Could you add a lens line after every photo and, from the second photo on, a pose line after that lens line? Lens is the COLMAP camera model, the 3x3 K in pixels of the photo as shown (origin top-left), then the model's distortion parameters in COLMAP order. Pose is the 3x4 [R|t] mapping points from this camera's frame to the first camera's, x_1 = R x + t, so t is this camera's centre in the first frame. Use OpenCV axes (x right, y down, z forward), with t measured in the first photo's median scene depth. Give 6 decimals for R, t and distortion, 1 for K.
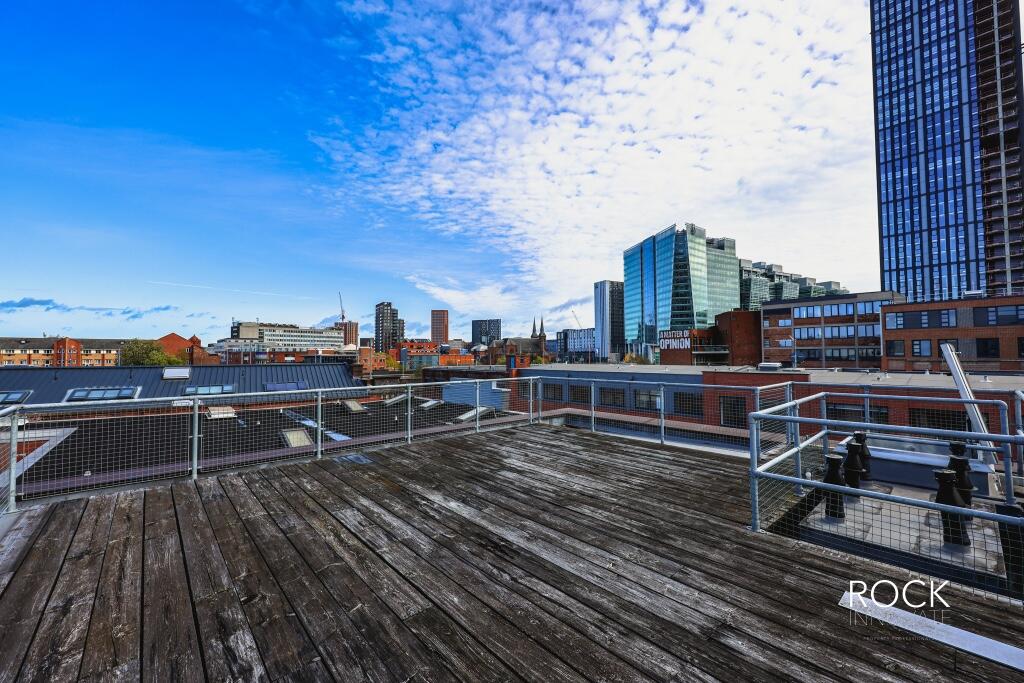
lens RADIAL K [[416.8, 0, 515.0], [0, 416.8, 352.3], [0, 0, 1]] dist [0.015896, -0.001583]
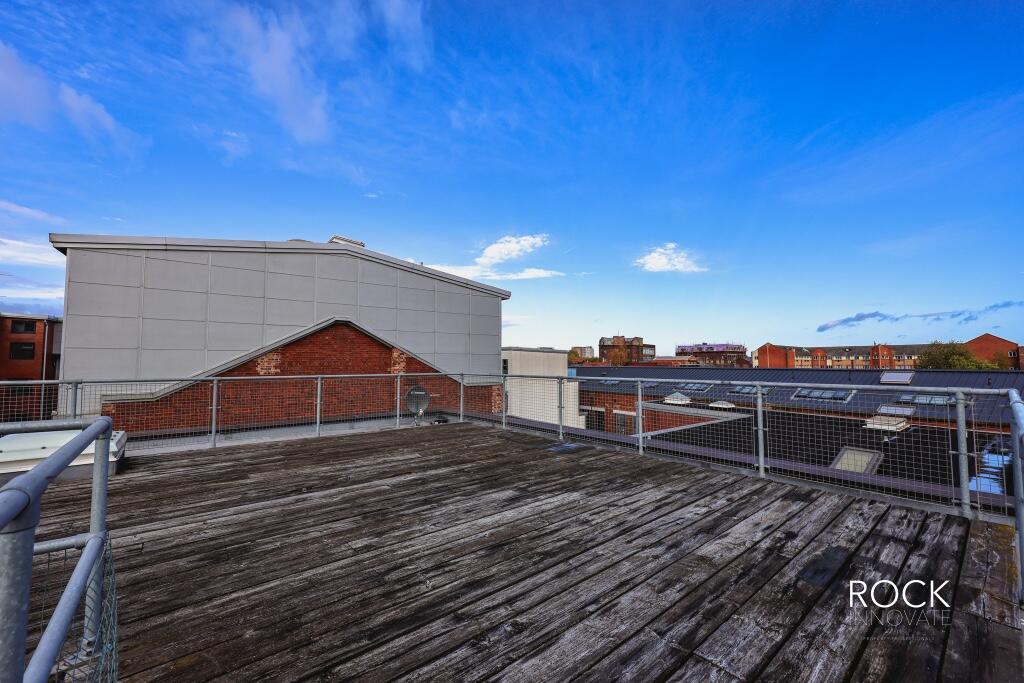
lens RADIAL K [[416.8, 0, 522.2], [0, 416.8, 341.6], [0, 0, 1]] dist [0.015896, -0.001583]
pose [[-0.058090, -0.051983, -0.996957, 0.692876], [0.008409, 0.998582, -0.052558, 0.052698], [0.998276, -0.011436, -0.057571, 1.004123]]
